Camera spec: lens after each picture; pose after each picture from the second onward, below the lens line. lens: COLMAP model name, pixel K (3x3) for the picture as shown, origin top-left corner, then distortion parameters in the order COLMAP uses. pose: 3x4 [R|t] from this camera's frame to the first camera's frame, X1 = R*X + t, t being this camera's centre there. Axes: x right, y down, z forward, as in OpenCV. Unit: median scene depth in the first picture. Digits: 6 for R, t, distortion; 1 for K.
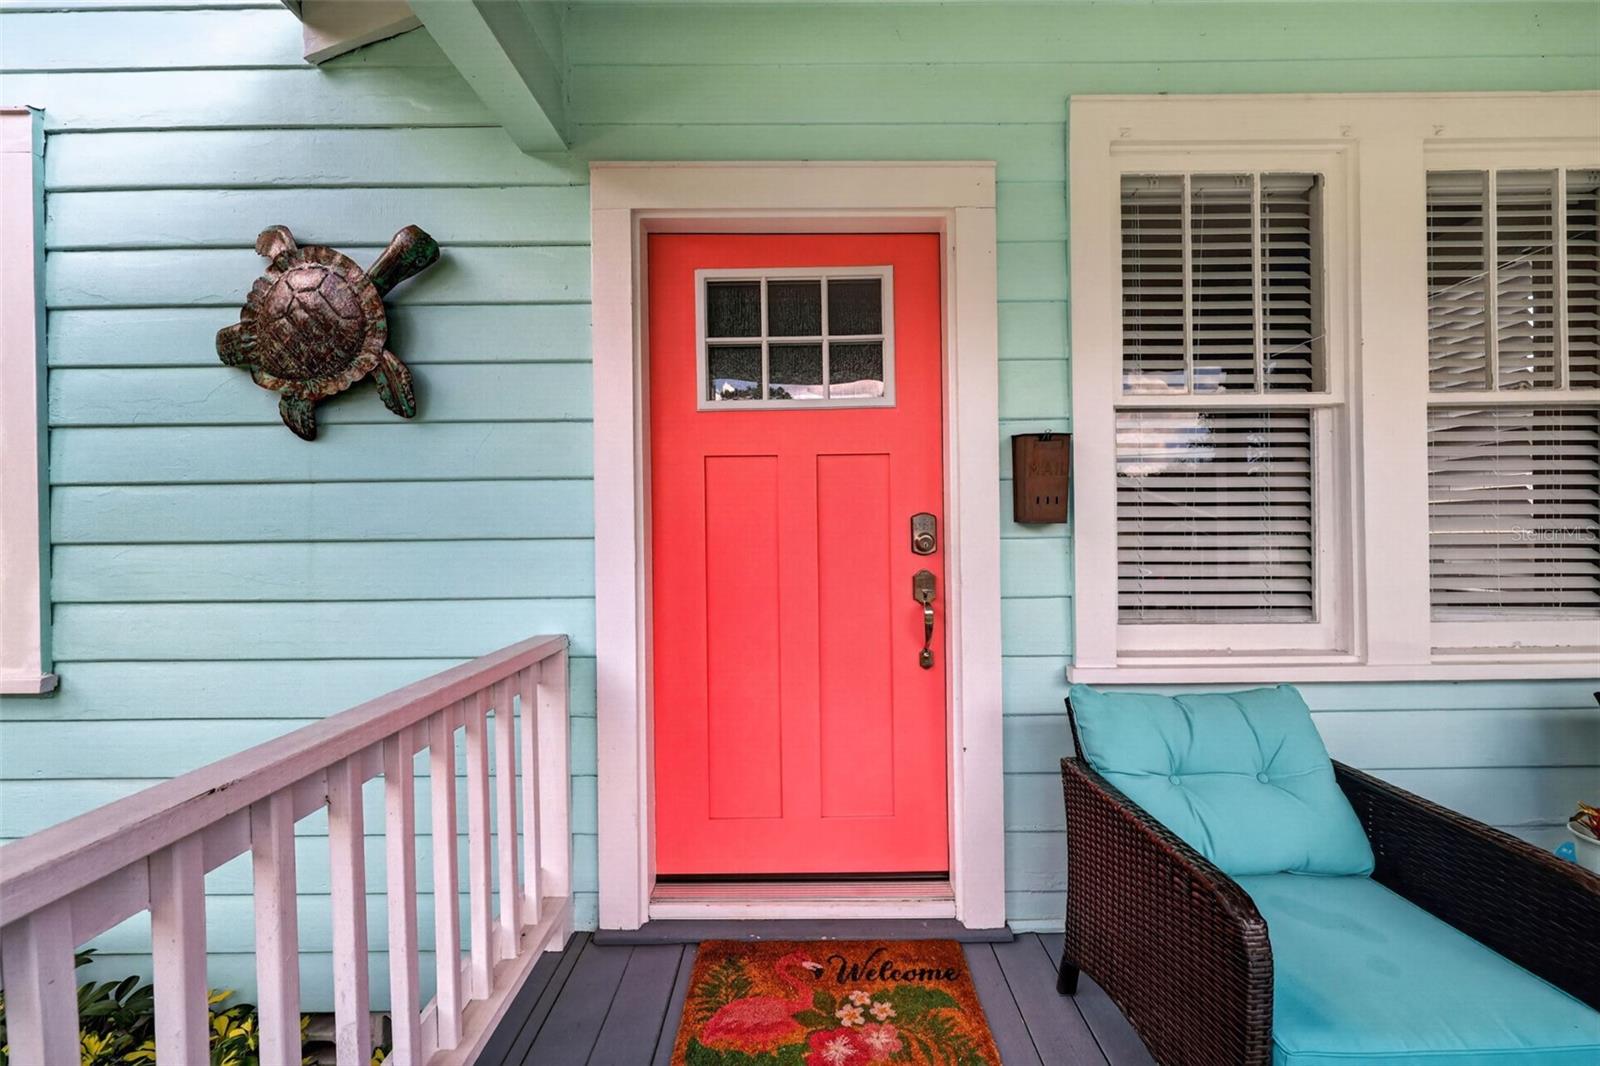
lens RADIAL K [[644.2, 0, 804.5], [0, 644.2, 536.0], [0, 0, 1]] dist [0.000045, 0.000125]
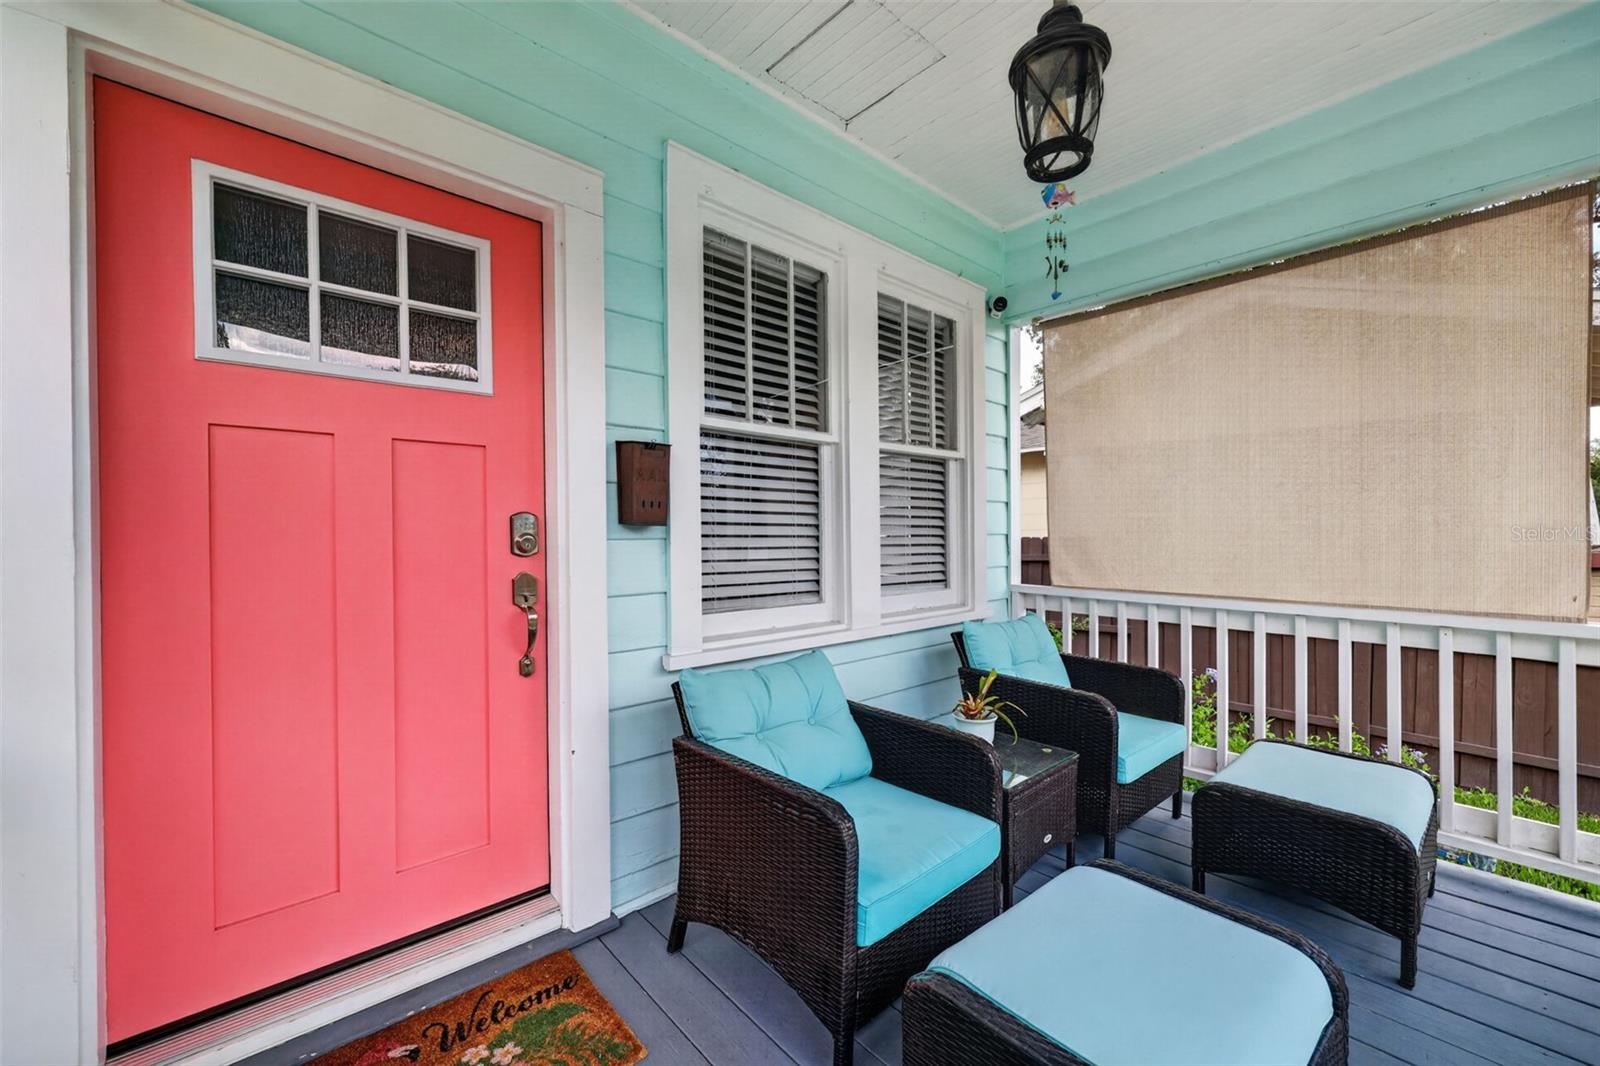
lens RADIAL K [[643.0, 0, 800.0], [0, 643.0, 533.0], [0, 0, 1]] dist [0.000703, -0.000135]
pose [[0.740302, 0.009741, 0.672204, -0.157305], [-0.005067, 0.999947, -0.008910, 0.001207], [-0.672255, 0.003190, 0.740313, 0.031409]]
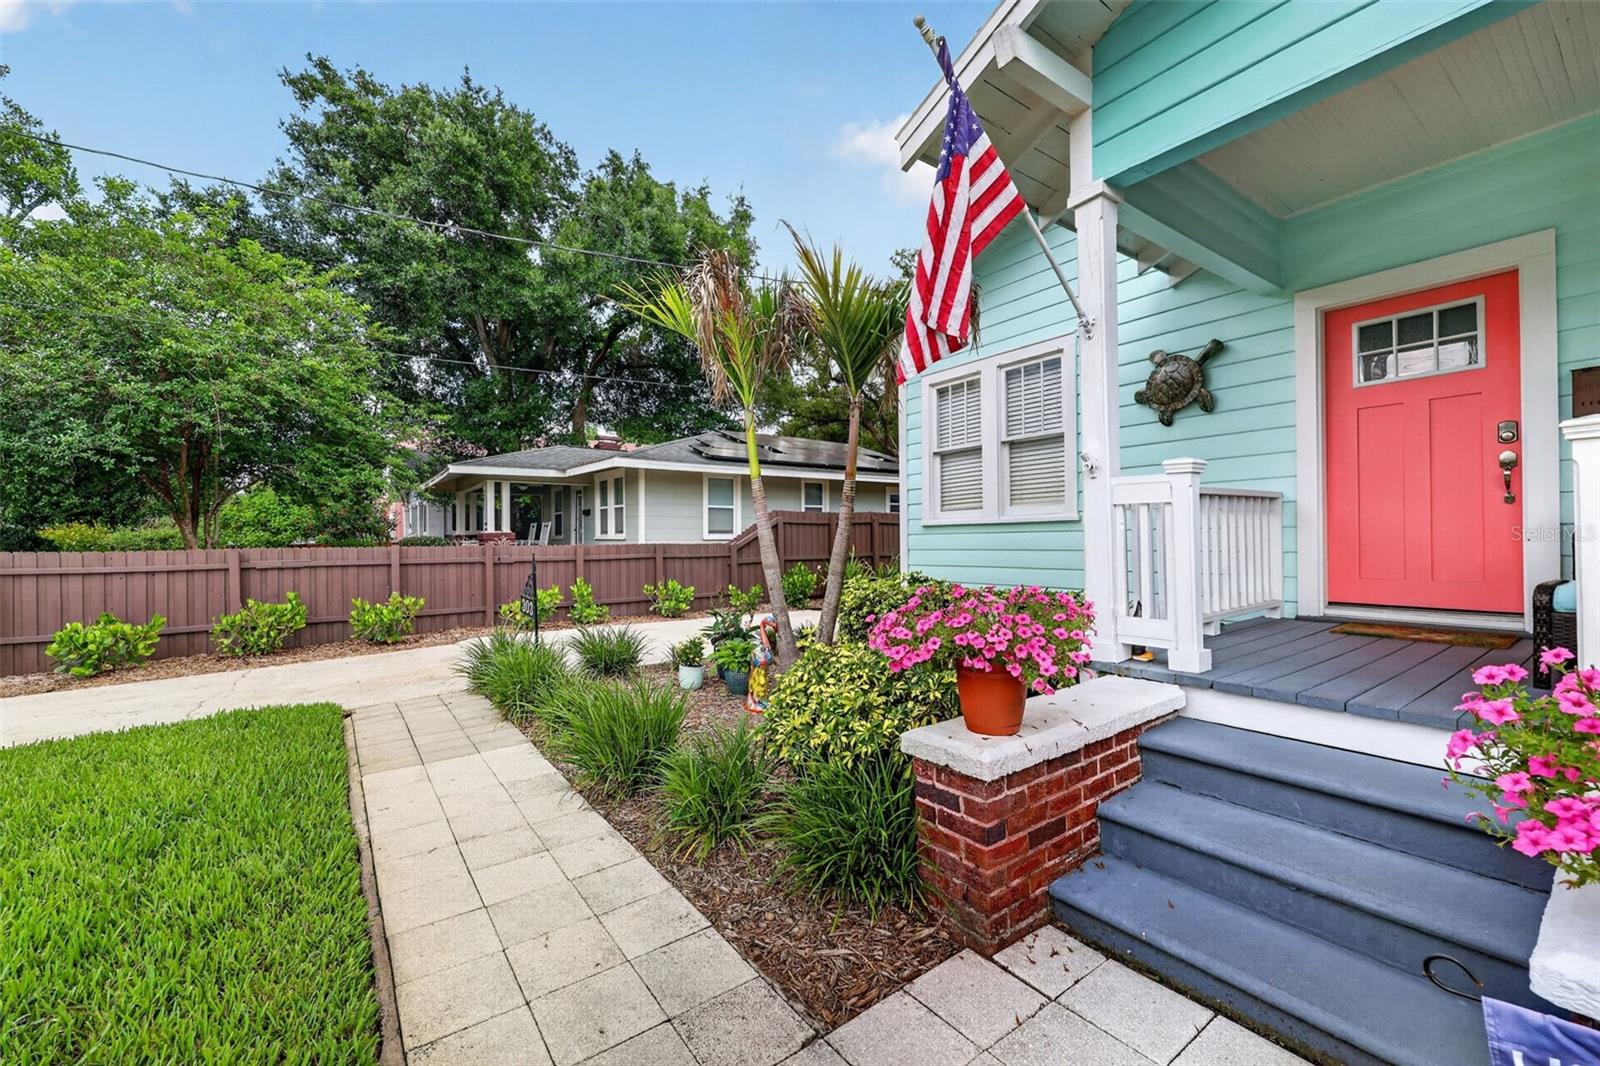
lens RADIAL K [[644.2, 0, 804.5], [0, 644.2, 536.0], [0, 0, 1]] dist [0.000045, 0.000125]
pose [[0.593387, 0.001858, -0.804915, 0.510466], [0.002345, 0.999989, 0.004037, 0.301440], [0.804914, -0.004283, 0.593376, -1.863016]]
